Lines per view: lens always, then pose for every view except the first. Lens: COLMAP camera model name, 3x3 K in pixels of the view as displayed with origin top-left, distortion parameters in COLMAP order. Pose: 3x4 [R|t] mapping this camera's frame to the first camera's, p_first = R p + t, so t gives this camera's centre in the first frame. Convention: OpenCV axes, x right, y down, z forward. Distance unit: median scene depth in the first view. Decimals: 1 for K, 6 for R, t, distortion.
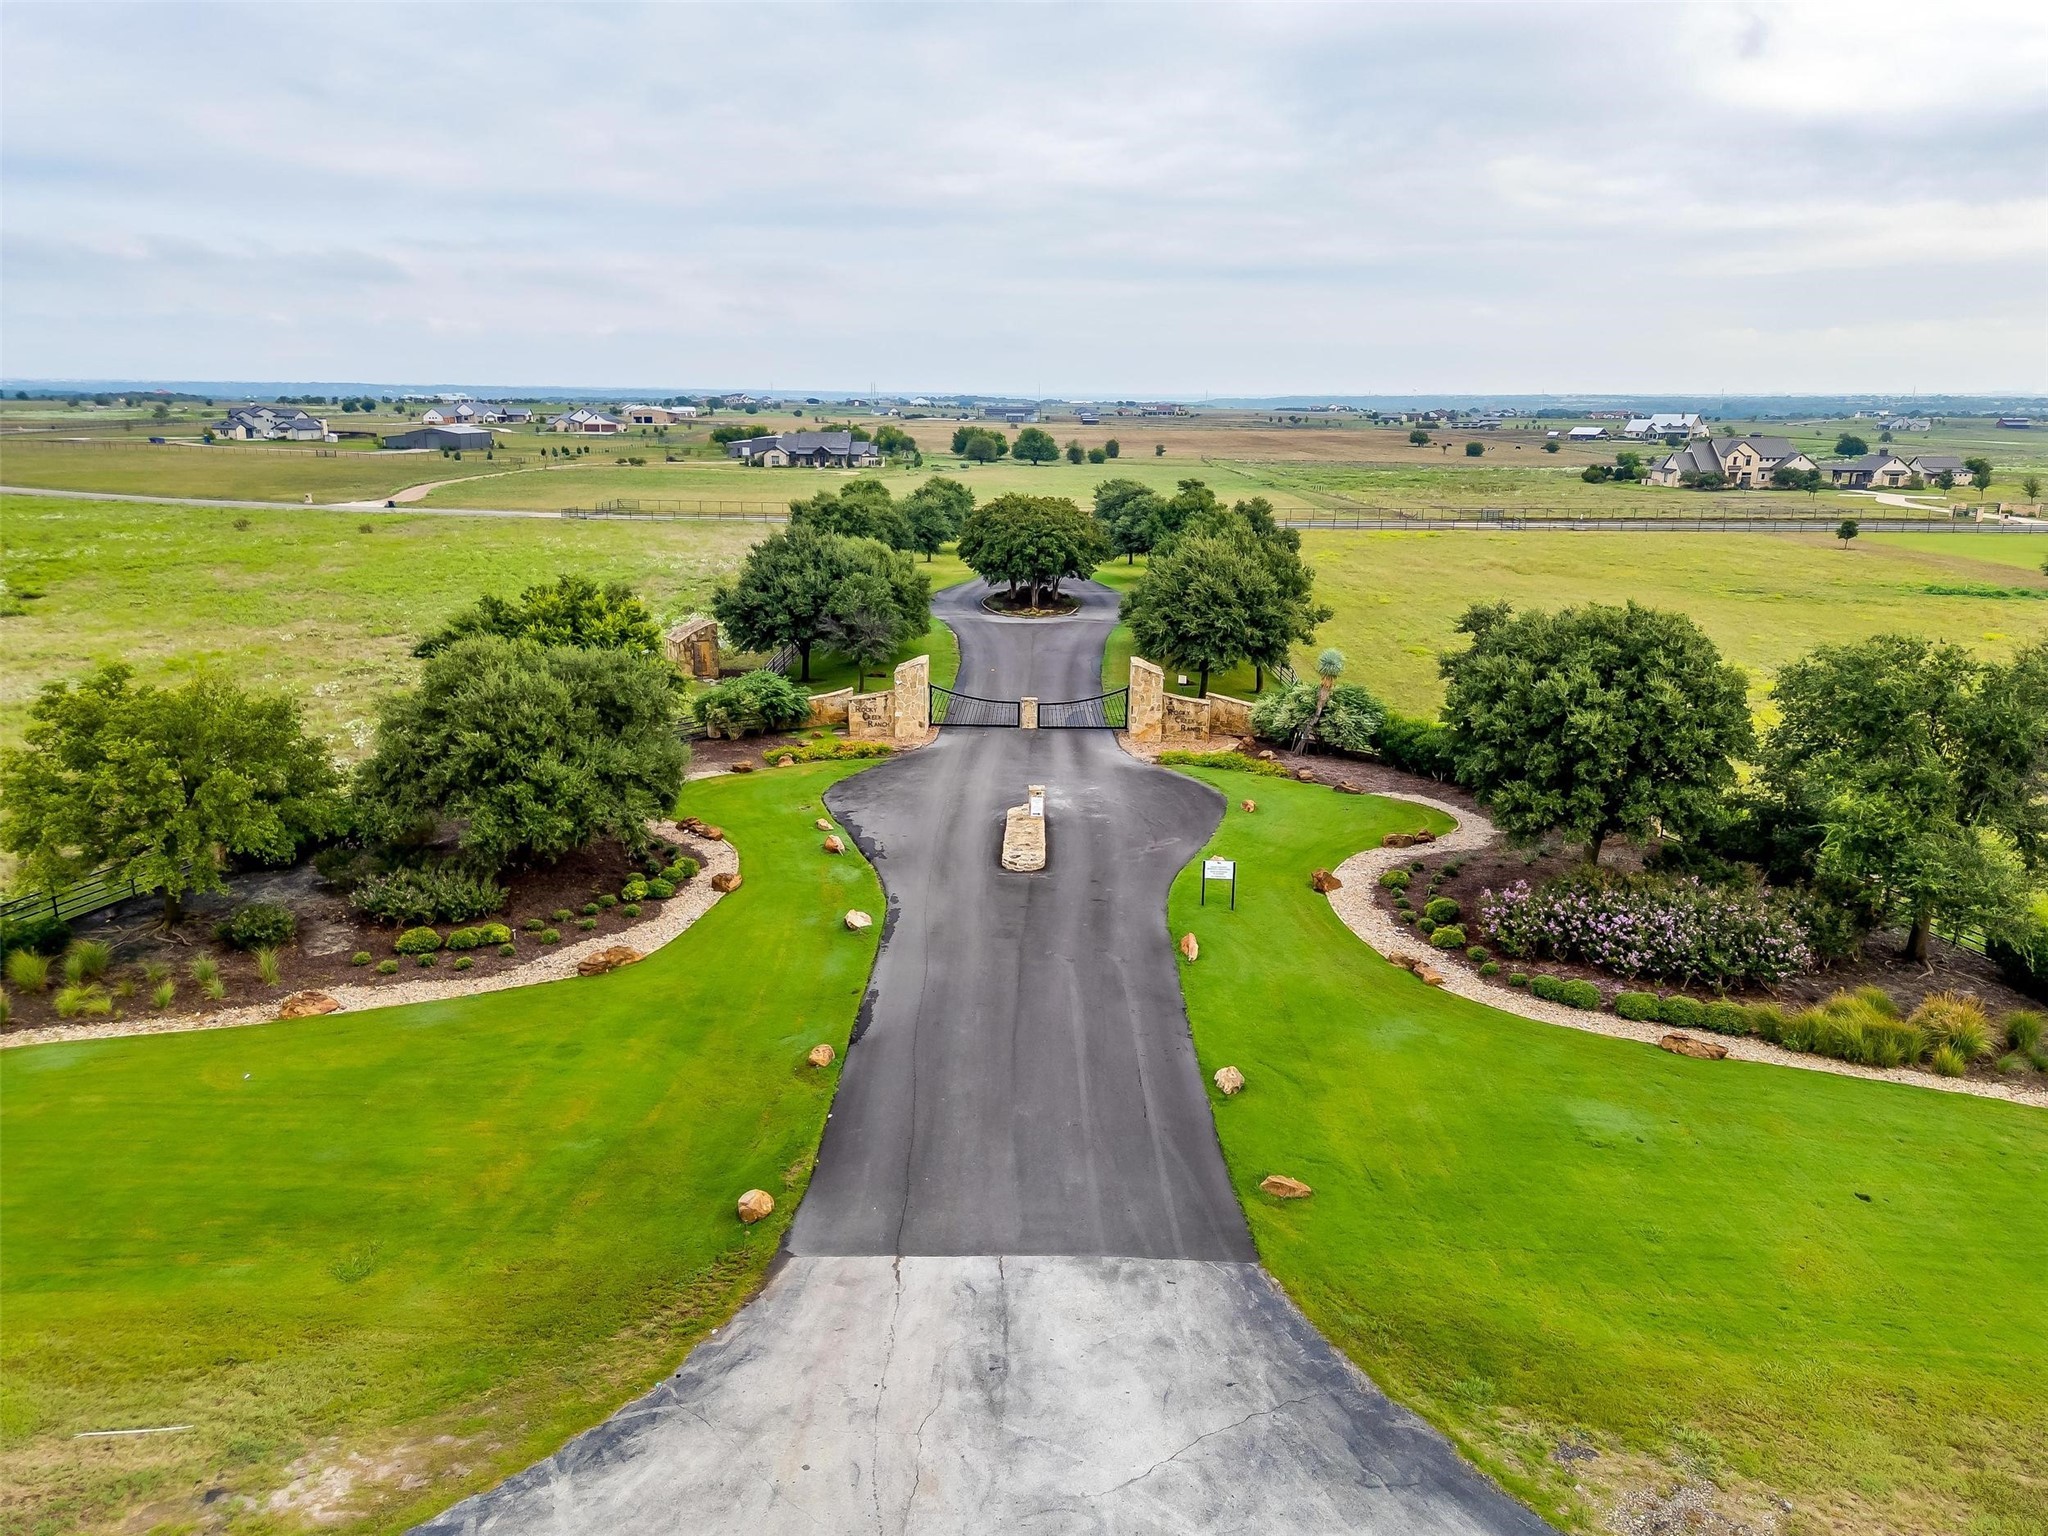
lens RADIAL K [[1480.5, 0, 985.5], [0, 1480.5, 768.4], [0, 0, 1]] dist [0.065805, -0.062473]
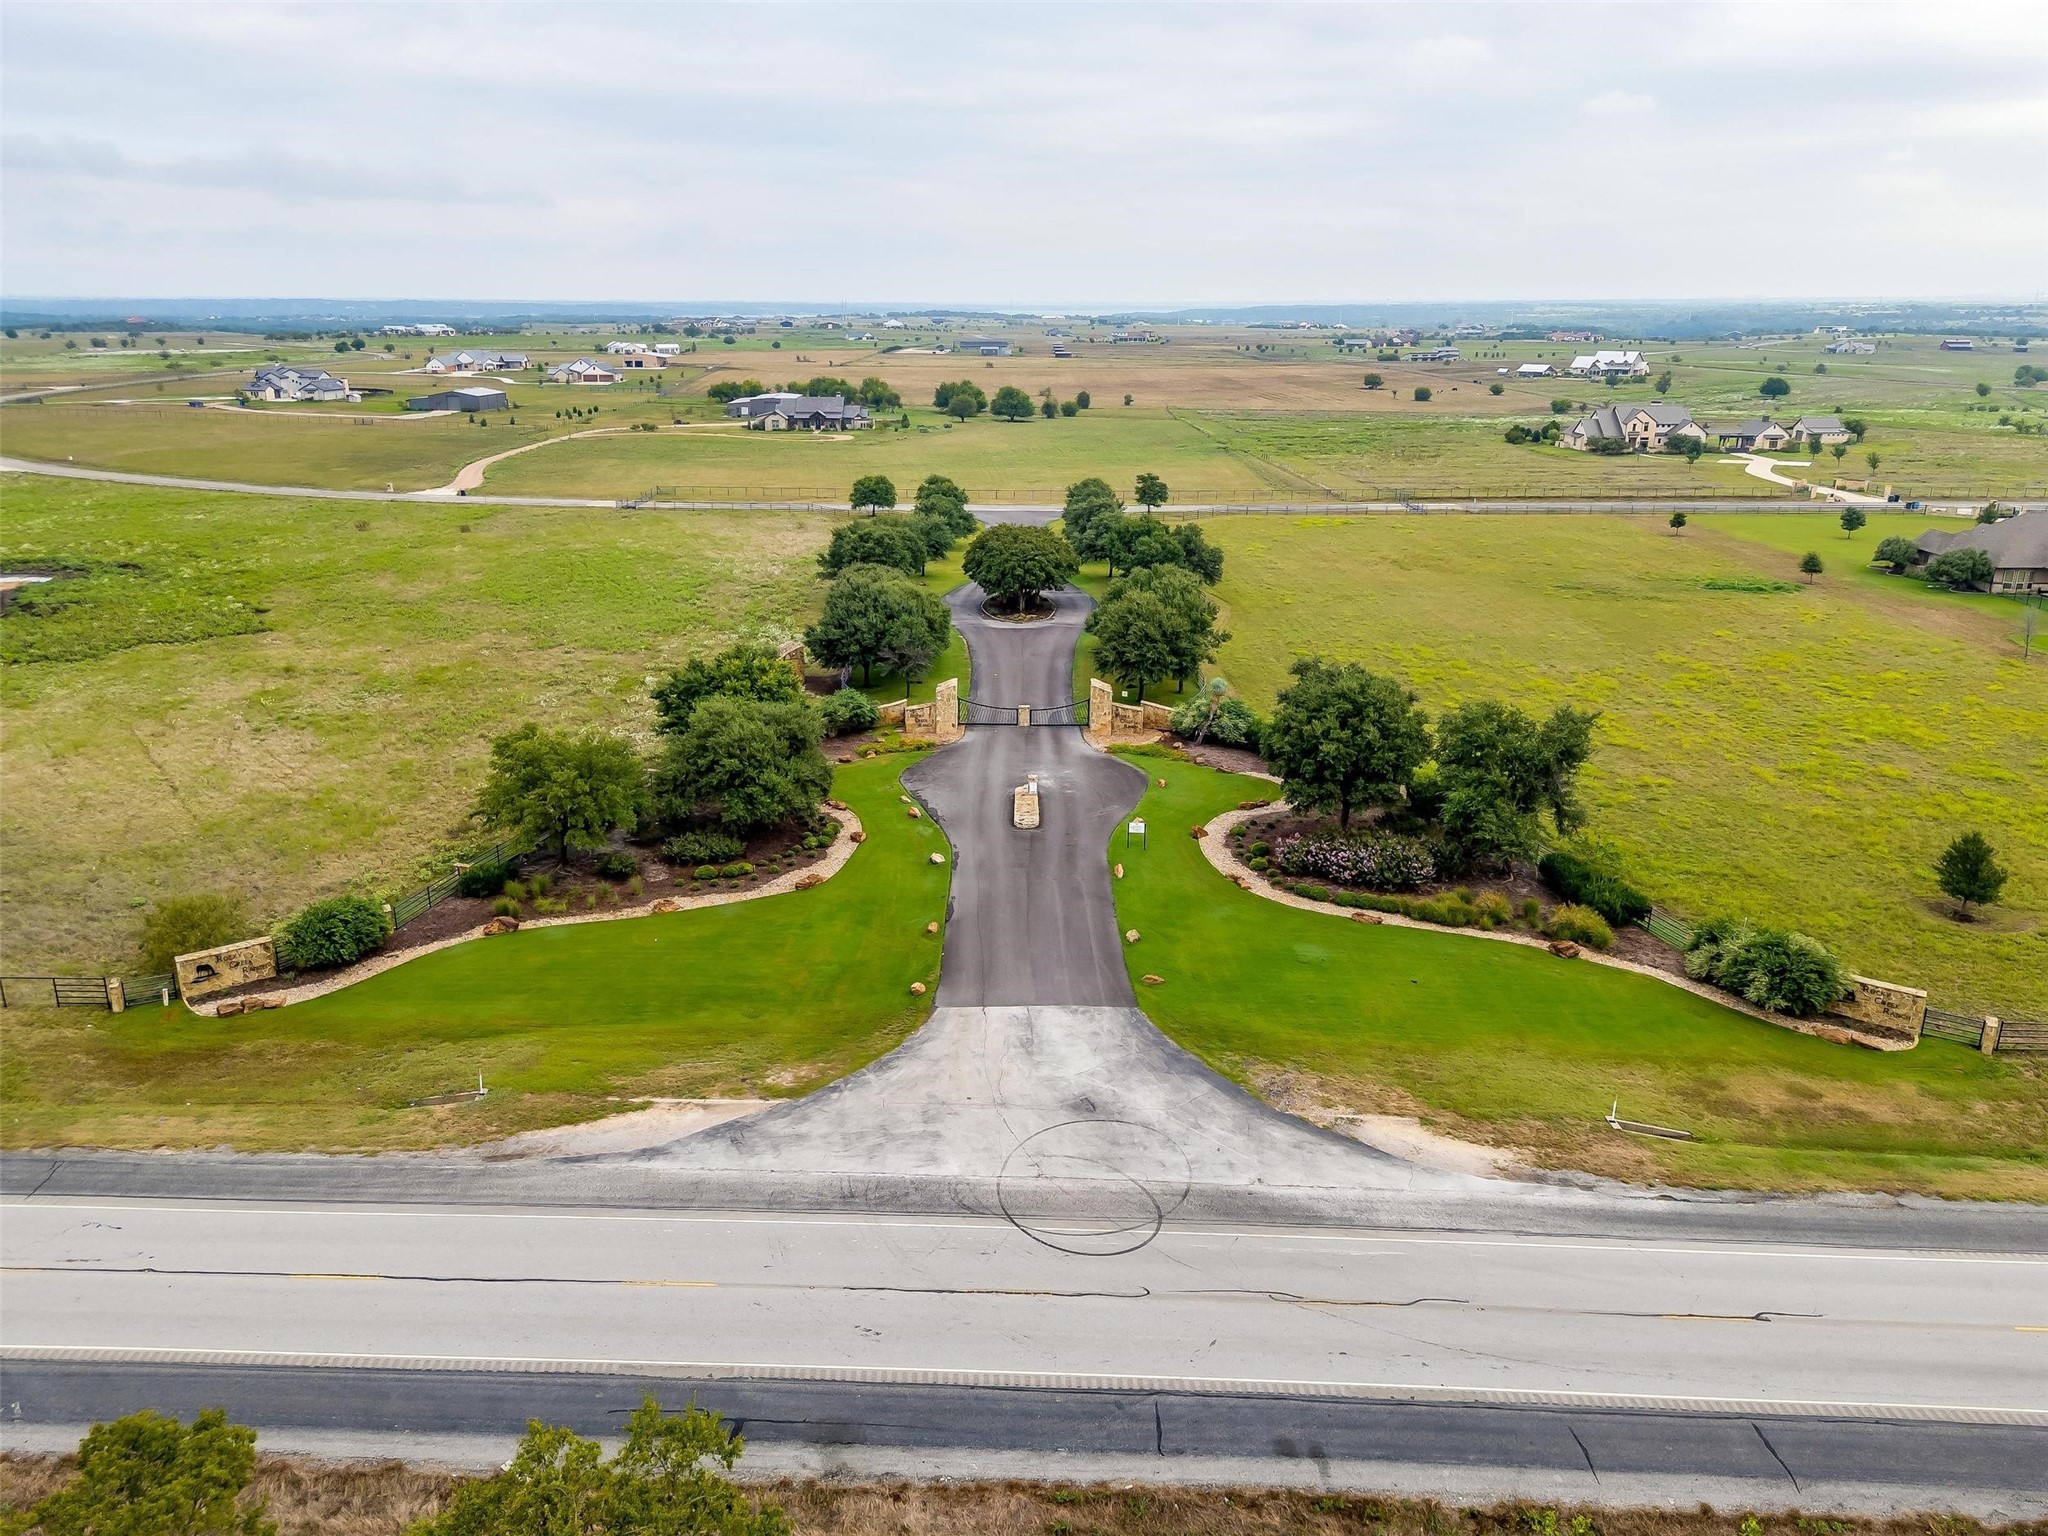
lens RADIAL K [[1480.5, 0, 982.6], [0, 1480.5, 766.6], [0, 0, 1]] dist [0.065805, -0.062473]
pose [[0.999837, -0.010684, 0.014568, -0.057854], [0.009860, 0.998409, 0.055520, -0.113776], [-0.015138, -0.055367, 0.998351, -0.831861]]
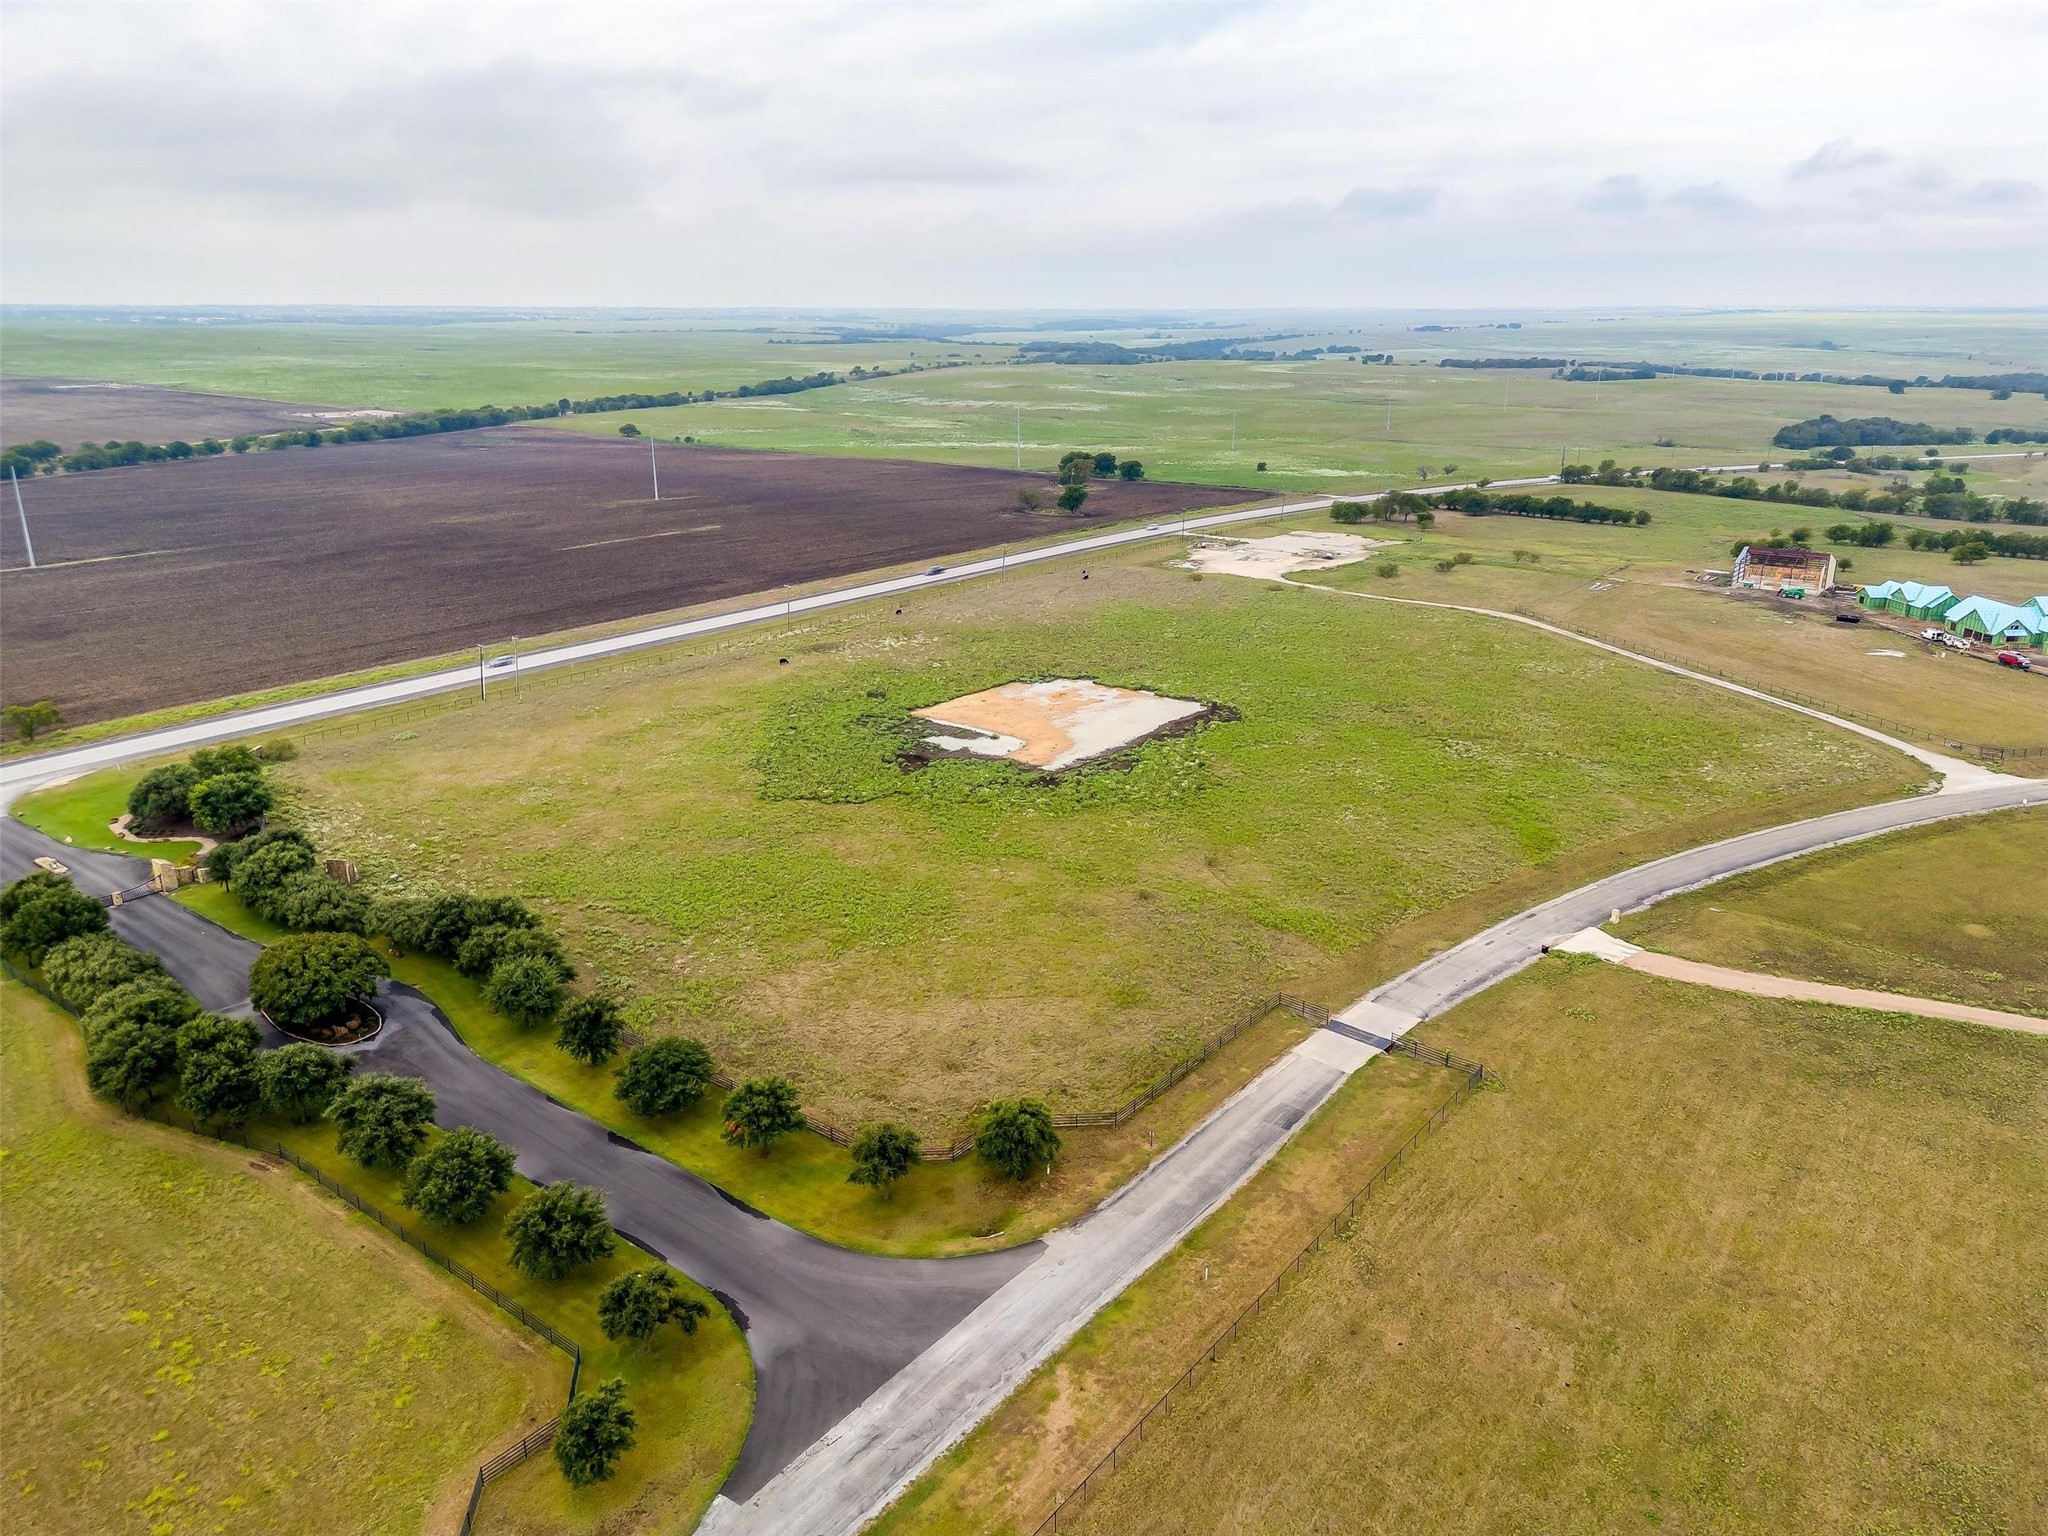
lens RADIAL K [[1480.5, 0, 1038.0], [0, 1480.5, 751.4], [0, 0, 1]] dist [0.065805, -0.062473]
pose [[-0.582989, 0.232179, -0.778599, 1.622955], [-0.203968, 0.885787, 0.416867, -2.532336], [0.786461, 0.401838, -0.469047, 5.219037]]
